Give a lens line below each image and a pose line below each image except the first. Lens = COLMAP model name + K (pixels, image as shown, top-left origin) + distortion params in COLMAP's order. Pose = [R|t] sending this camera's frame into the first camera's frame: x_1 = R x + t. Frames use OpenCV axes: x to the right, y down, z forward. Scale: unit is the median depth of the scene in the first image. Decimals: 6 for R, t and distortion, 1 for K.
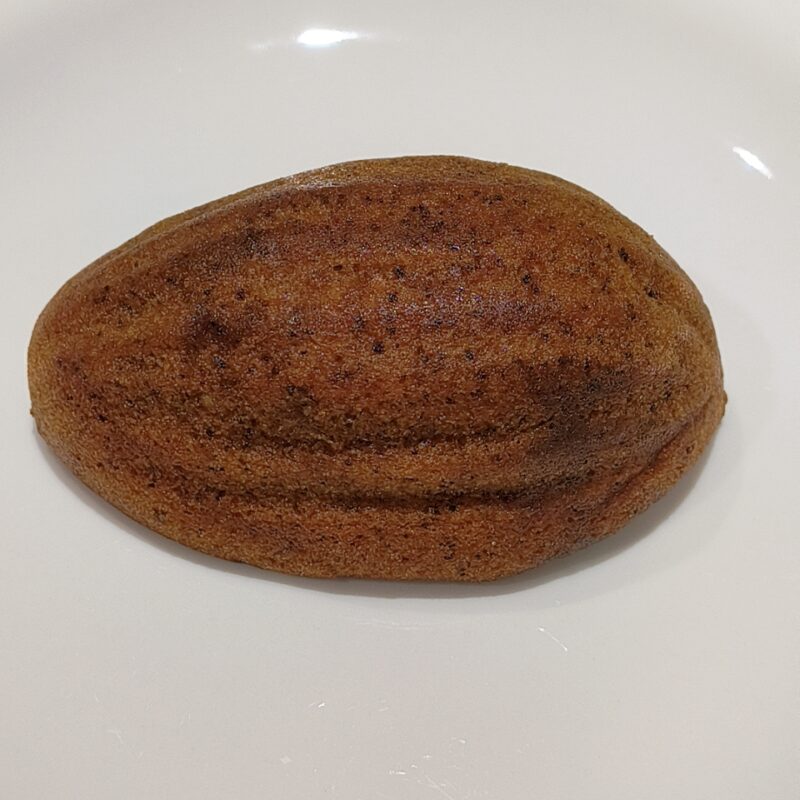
lens RADIAL K [[1846.5, 0, 396.5], [0, 1846.5, 402.9], [0, 0, 1]] dist [0.299261, 0.000000]
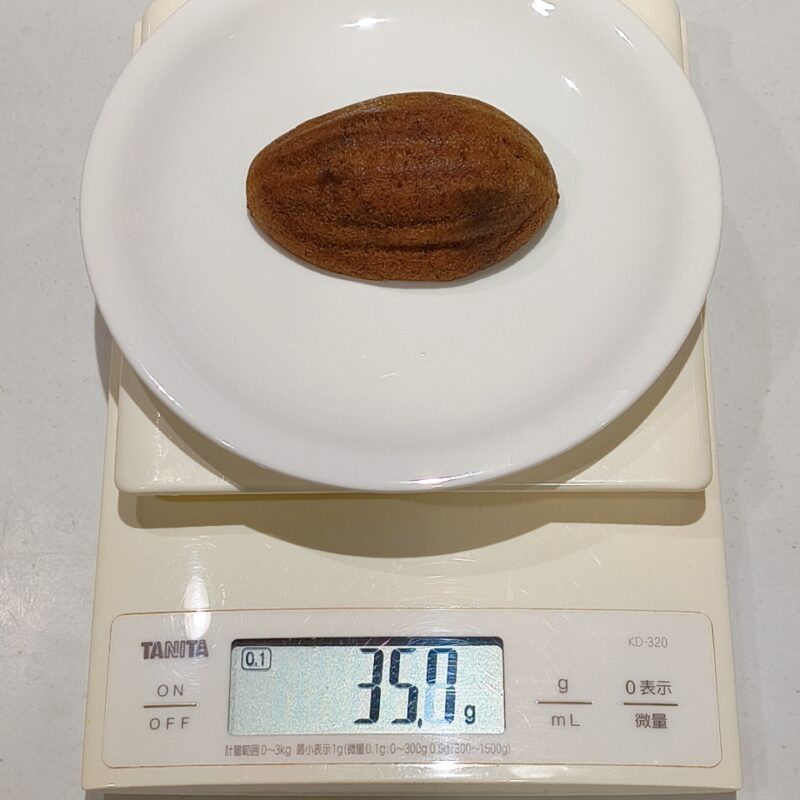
lens RADIAL K [[1846.5, 0, 397.3], [0, 1846.5, 401.3], [0, 0, 1]] dist [0.299261, 0.000000]
pose [[0.999669, -0.008502, -0.024281, 0.041505], [0.012395, 0.986220, 0.164976, -0.144857], [0.022544, -0.165222, 0.985999, -1.373951]]
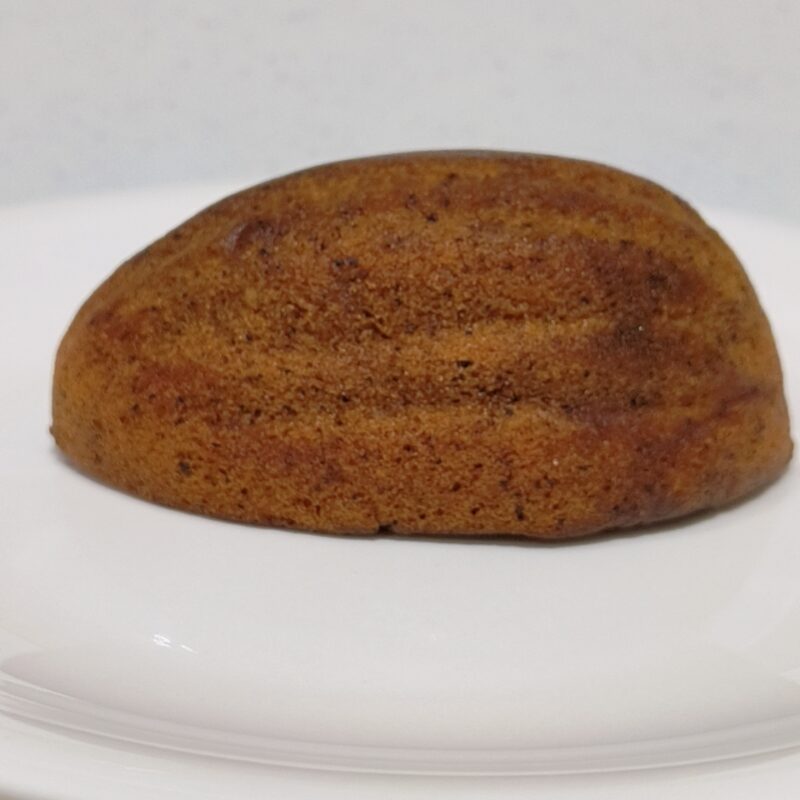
lens RADIAL K [[1846.5, 0, 400.4], [0, 1846.5, 399.9], [0, 0, 1]] dist [0.299261, 0.000000]
pose [[0.999811, 0.016751, 0.009905, -0.033216], [-0.008284, 0.826922, -0.562255, 0.571755], [-0.017609, 0.562067, 0.826904, 0.242022]]
